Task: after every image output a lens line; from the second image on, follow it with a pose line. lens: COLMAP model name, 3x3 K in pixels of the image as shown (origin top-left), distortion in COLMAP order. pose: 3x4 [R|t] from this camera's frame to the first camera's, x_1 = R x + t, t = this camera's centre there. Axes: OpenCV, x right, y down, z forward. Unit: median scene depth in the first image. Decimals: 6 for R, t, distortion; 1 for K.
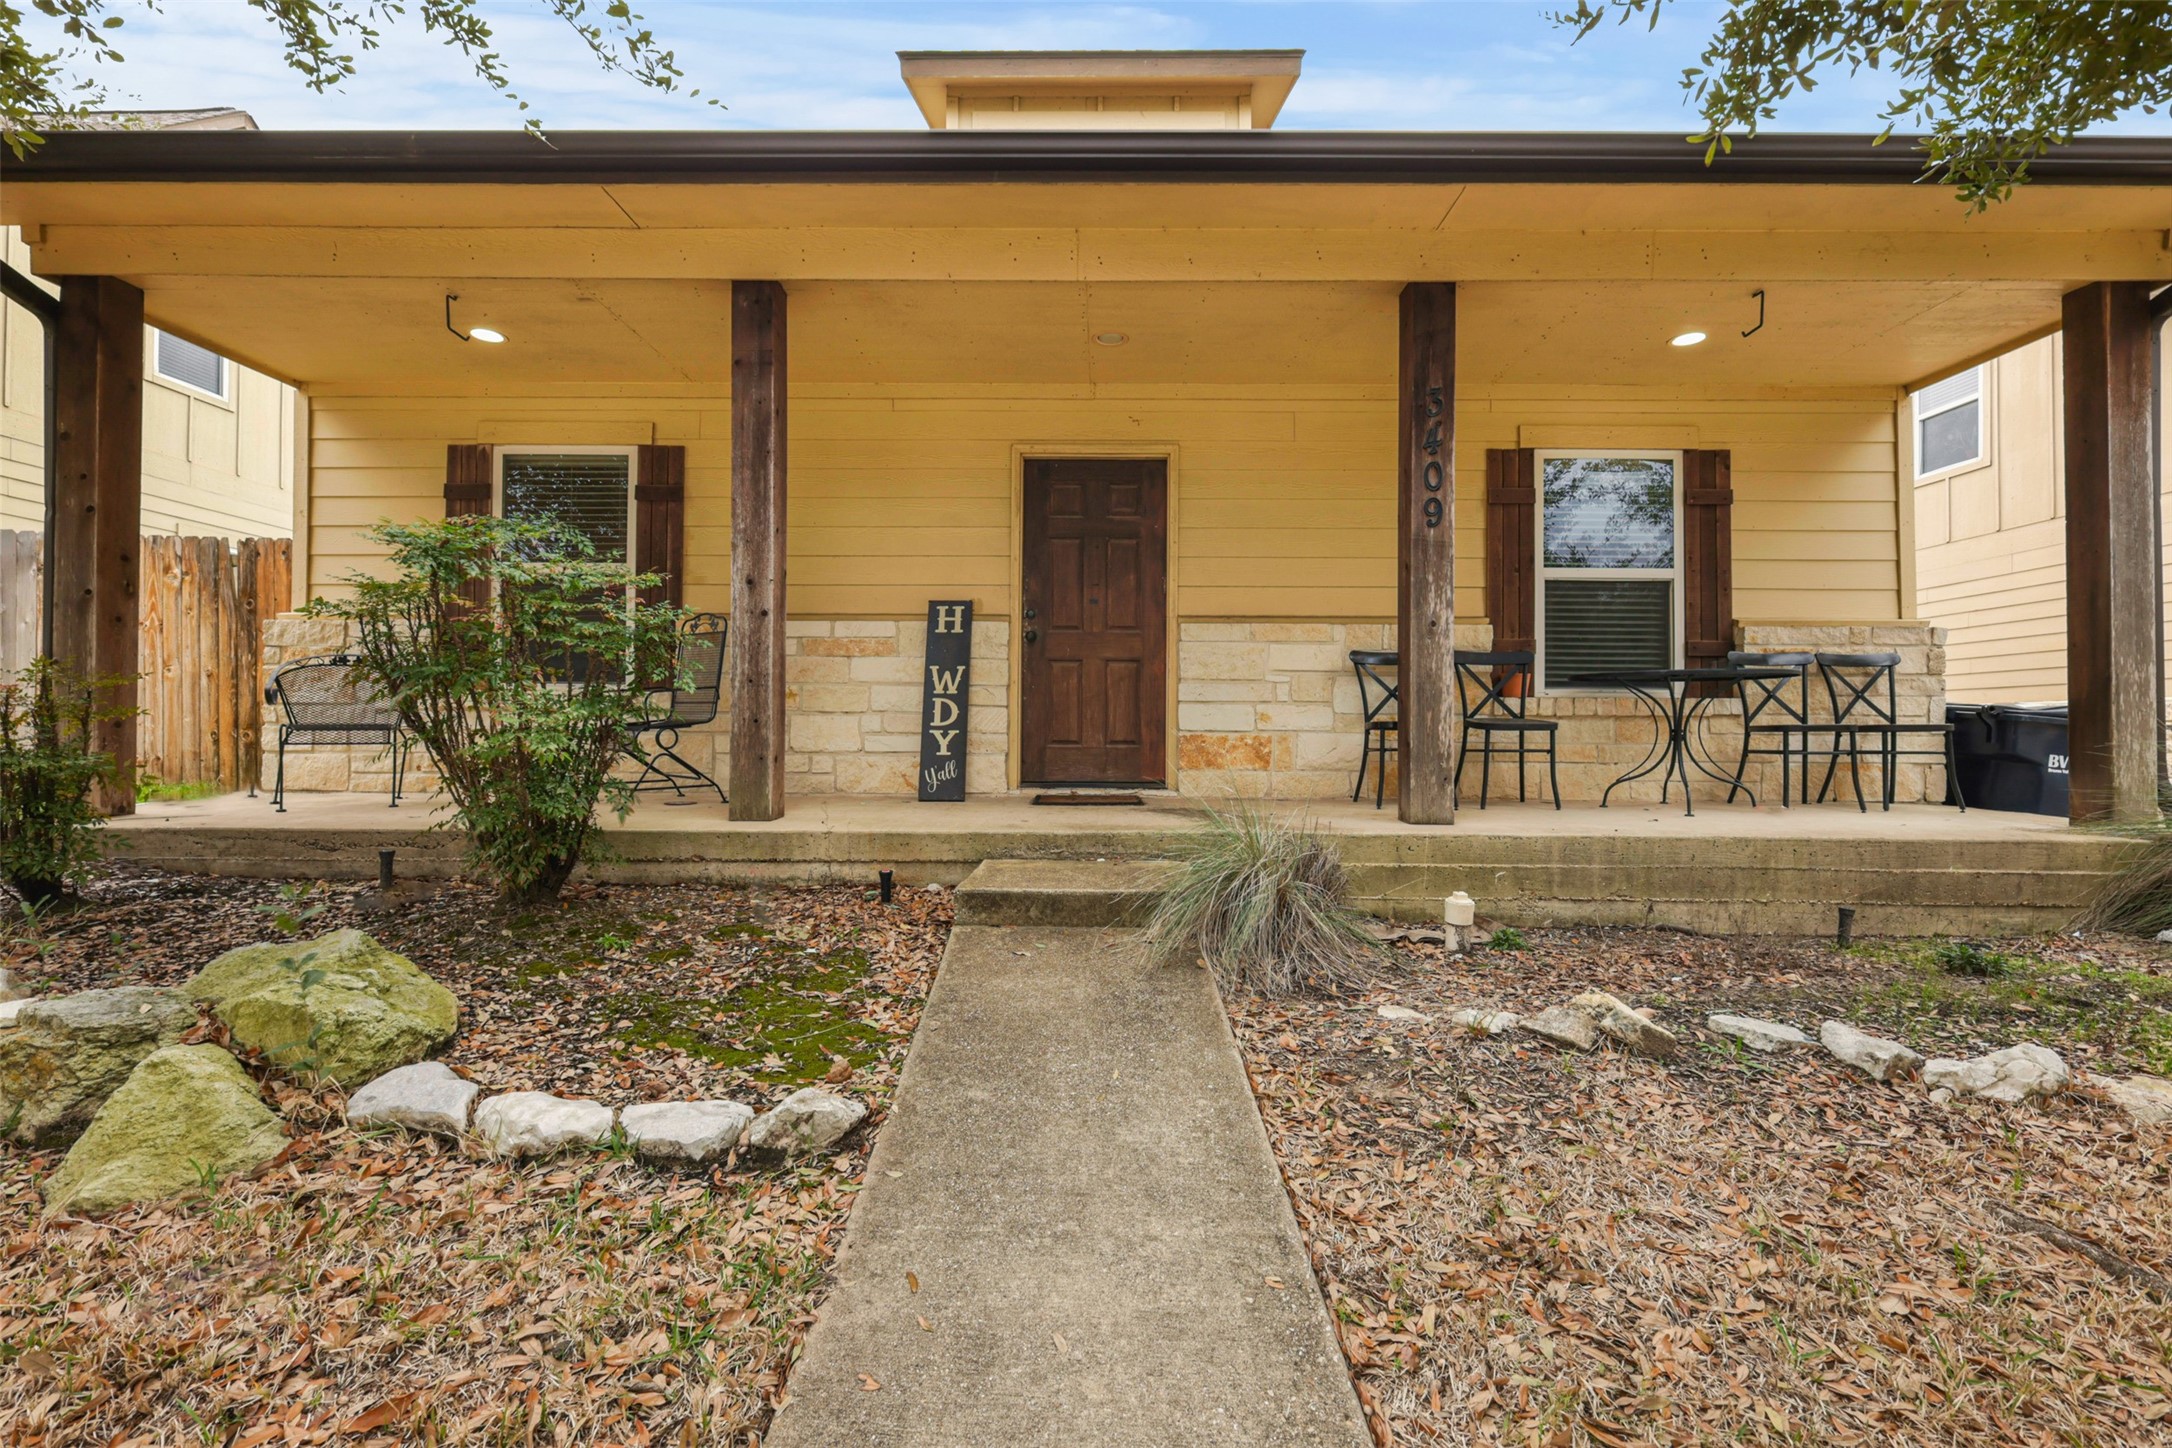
lens RADIAL K [[965.4, 0, 1094.8], [0, 965.4, 754.8], [0, 0, 1]] dist [0.001777, 0.000165]
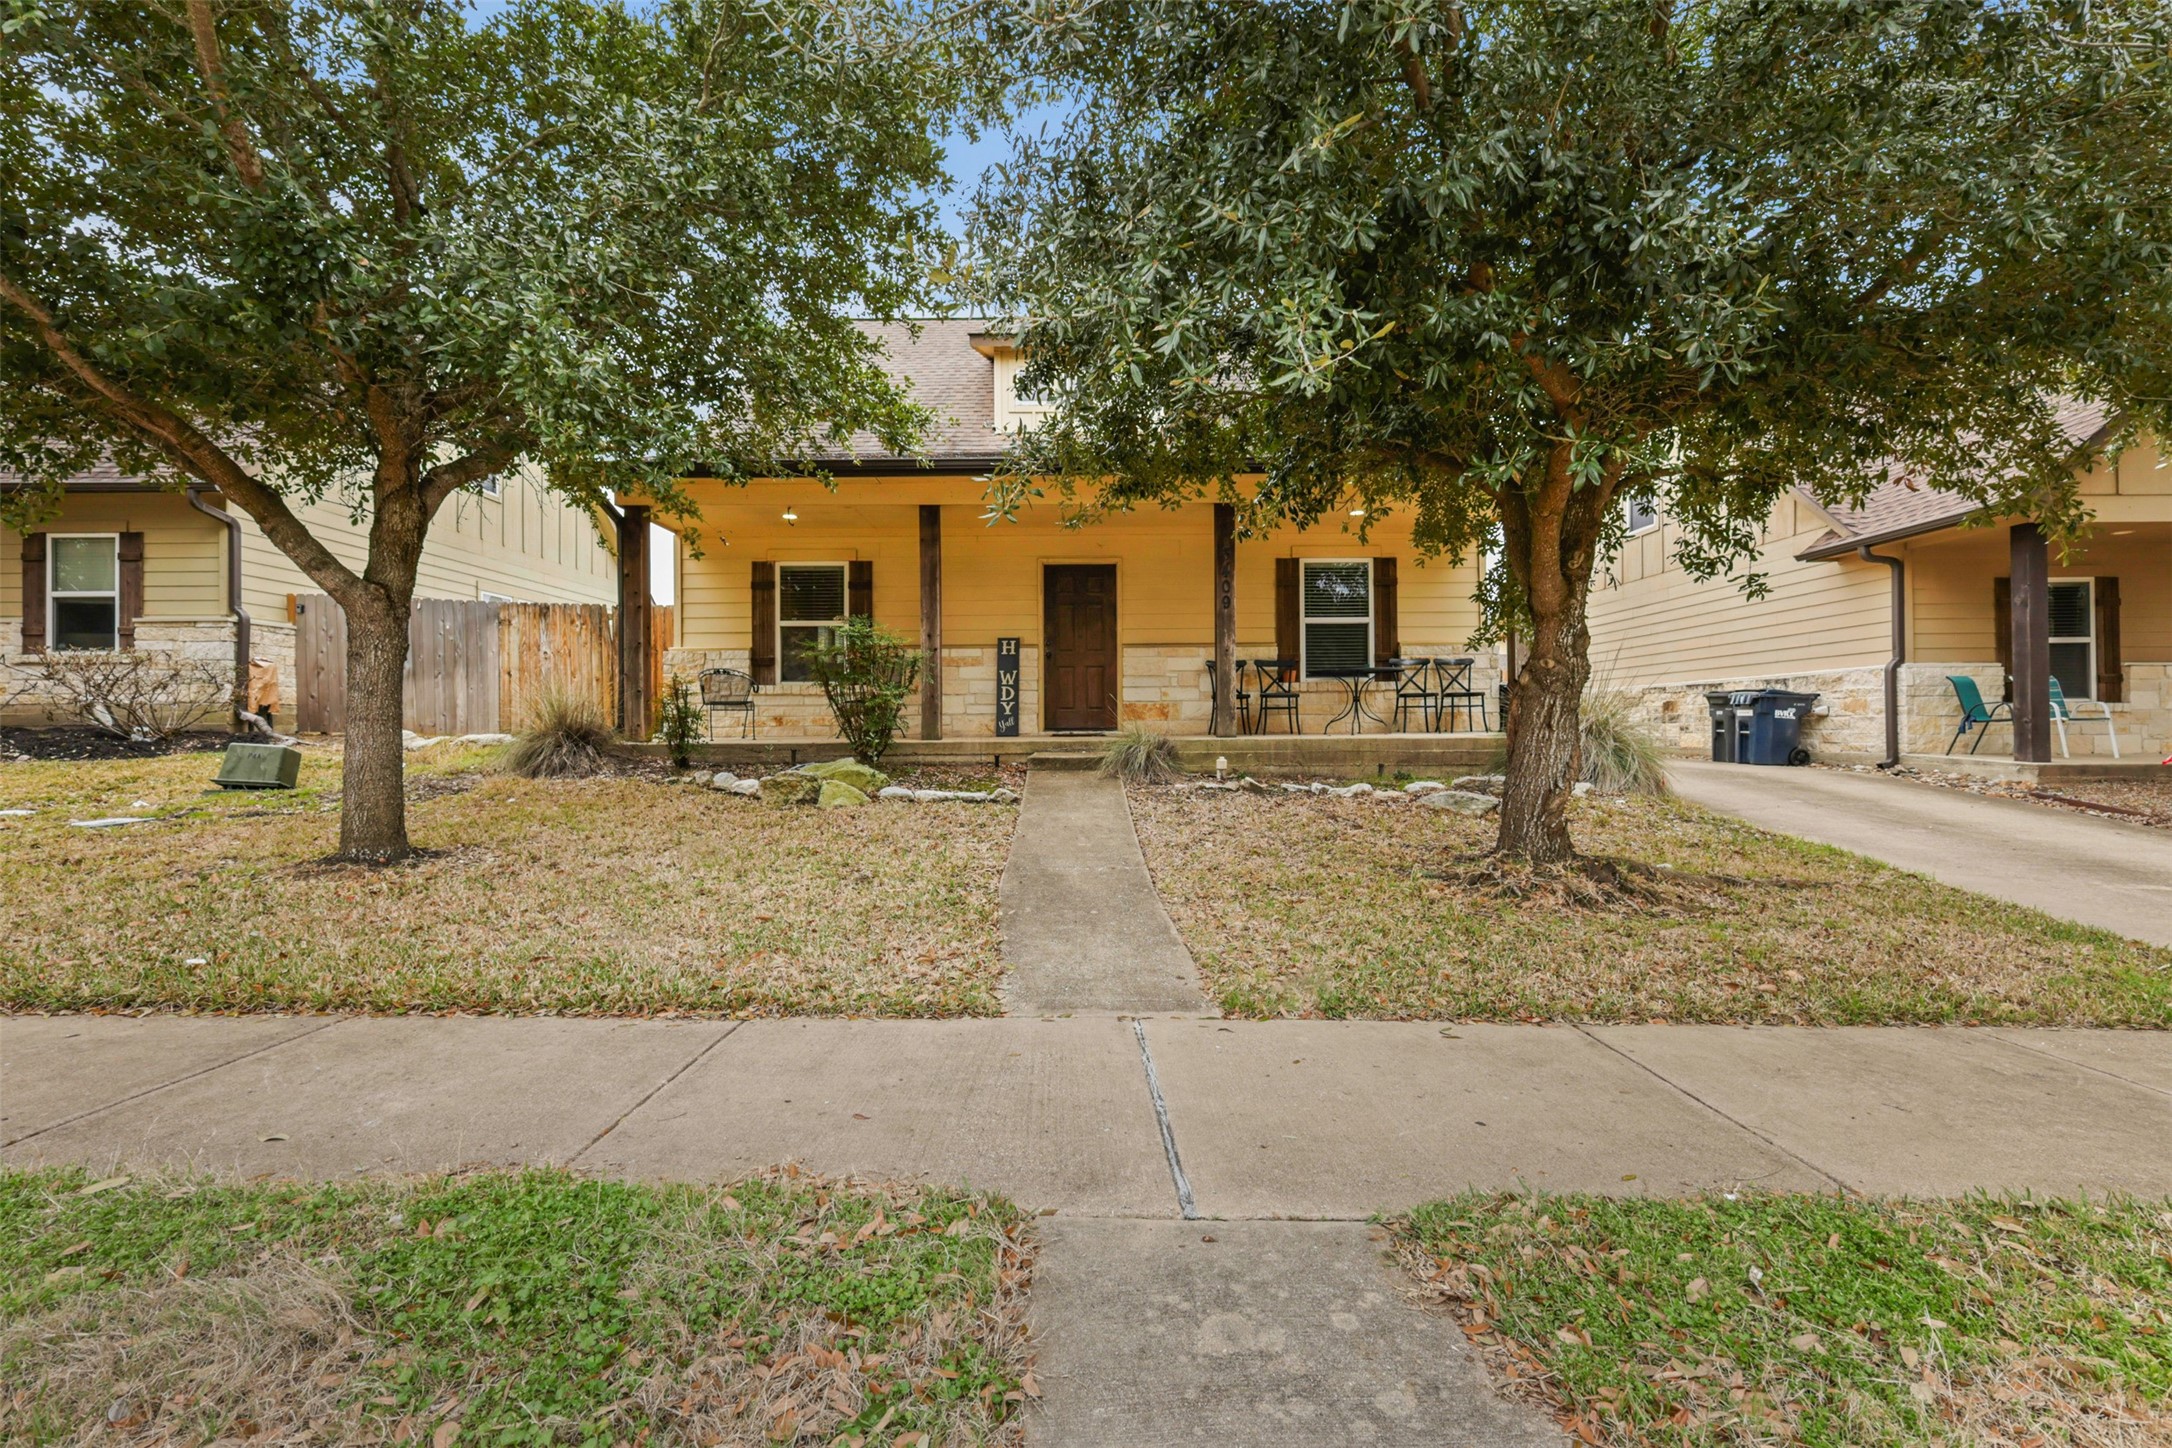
lens RADIAL K [[965.4, 0, 1094.8], [0, 965.4, 754.8], [0, 0, 1]] dist [0.001777, 0.000165]
pose [[0.999890, -0.013565, 0.005991, 0.014197], [0.013536, 0.999897, 0.004868, 0.076058], [-0.006057, -0.004786, 0.999970, -1.011565]]
